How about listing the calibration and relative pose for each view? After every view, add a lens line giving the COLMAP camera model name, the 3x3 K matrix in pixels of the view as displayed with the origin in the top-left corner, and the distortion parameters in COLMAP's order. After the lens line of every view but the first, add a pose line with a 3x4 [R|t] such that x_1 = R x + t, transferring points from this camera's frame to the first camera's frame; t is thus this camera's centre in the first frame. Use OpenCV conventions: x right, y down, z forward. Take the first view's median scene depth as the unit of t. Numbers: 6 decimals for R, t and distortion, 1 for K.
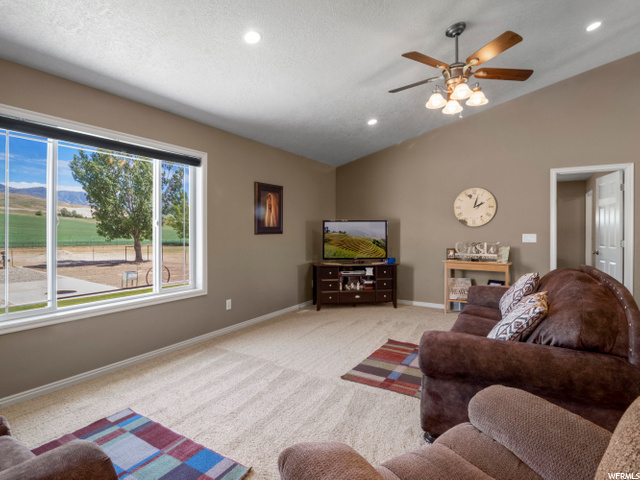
lens RADIAL K [[338.4, 0, 317.6], [0, 338.4, 223.9], [0, 0, 1]] dist [-0.014429, -0.000870]
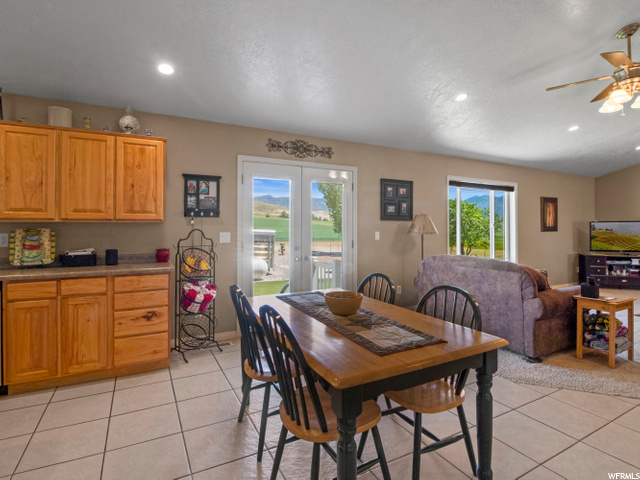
lens RADIAL K [[338.4, 0, 317.6], [0, 338.4, 223.9], [0, 0, 1]] dist [-0.014429, -0.000870]
pose [[0.862219, -0.009685, -0.506443, -0.237134], [0.013147, 0.999908, 0.003260, -0.018100], [0.506365, -0.009469, 0.862267, -0.660470]]
